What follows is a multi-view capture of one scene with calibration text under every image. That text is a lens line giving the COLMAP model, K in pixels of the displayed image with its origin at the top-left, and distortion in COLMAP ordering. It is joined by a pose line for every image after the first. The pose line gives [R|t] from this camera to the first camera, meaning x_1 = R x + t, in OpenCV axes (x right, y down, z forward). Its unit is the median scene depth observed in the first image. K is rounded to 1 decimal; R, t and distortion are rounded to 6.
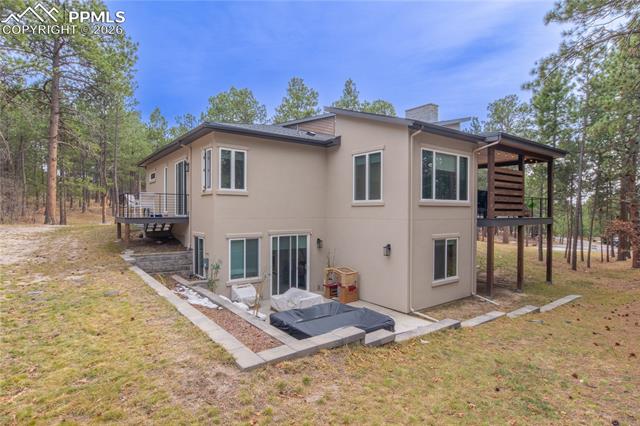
lens RADIAL K [[346.0, 0, 320.9], [0, 346.0, 215.0], [0, 0, 1]] dist [-0.004247, -0.000714]
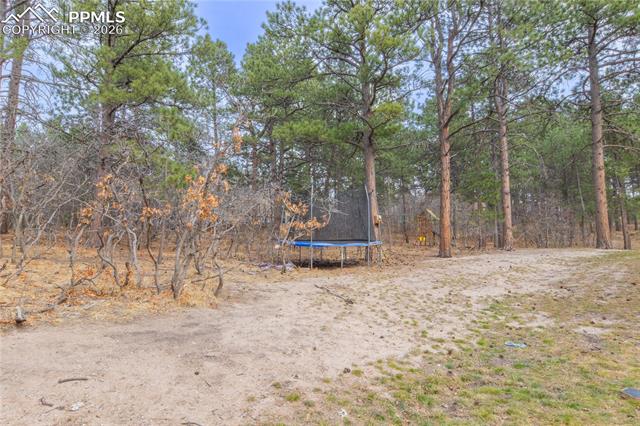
lens RADIAL K [[346.0, 0, 321.4], [0, 346.0, 214.8], [0, 0, 1]] dist [-0.004247, -0.000714]
pose [[0.162278, -0.093291, -0.982325, -0.123452], [0.011310, 0.995631, -0.092686, 0.021242], [0.986680, 0.003931, 0.162624, 0.290341]]
